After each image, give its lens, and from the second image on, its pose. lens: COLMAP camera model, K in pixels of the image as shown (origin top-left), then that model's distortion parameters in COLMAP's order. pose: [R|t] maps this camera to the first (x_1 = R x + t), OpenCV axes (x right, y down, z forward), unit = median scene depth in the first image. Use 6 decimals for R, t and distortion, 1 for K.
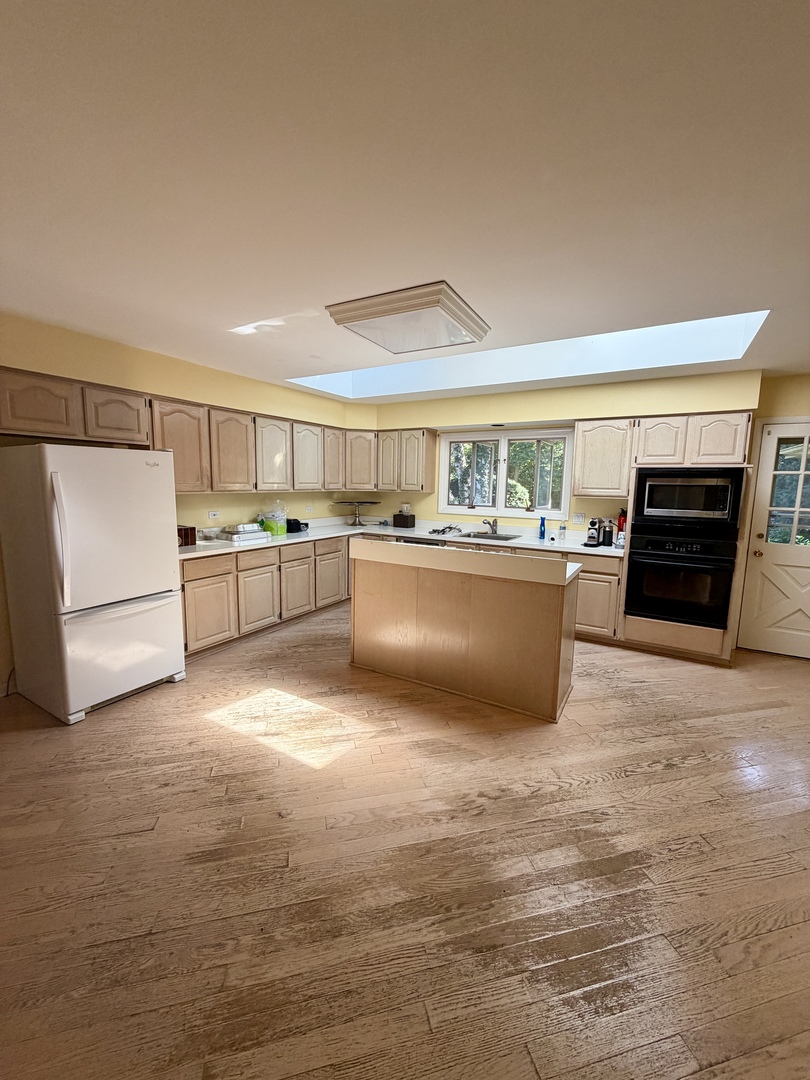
lens RADIAL K [[430.3, 0, 403.7], [0, 430.3, 539.1], [0, 0, 1]] dist [-0.001270, 0.001008]
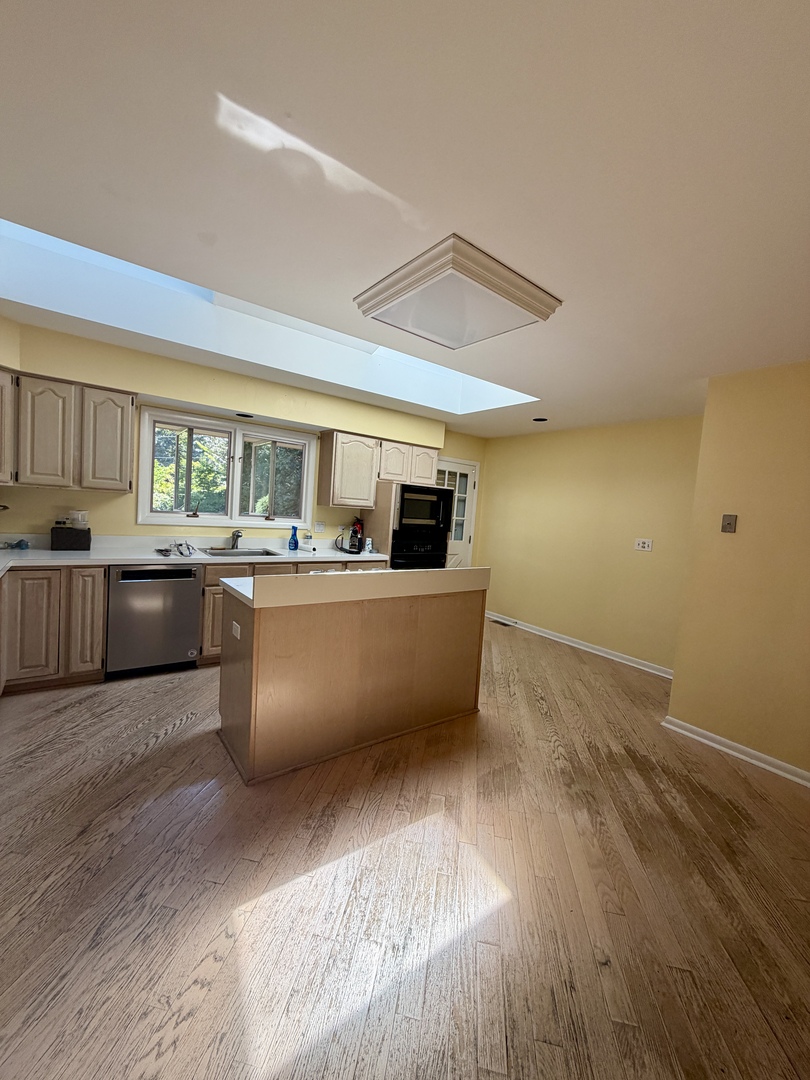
lens RADIAL K [[430.3, 0, 404.4], [0, 430.3, 538.1], [0, 0, 1]] dist [-0.001270, 0.001008]
pose [[0.388266, -0.057699, 0.919739, -0.705909], [0.053674, 0.997760, 0.039935, -0.080905], [-0.919983, 0.033861, 0.390493, 0.679275]]
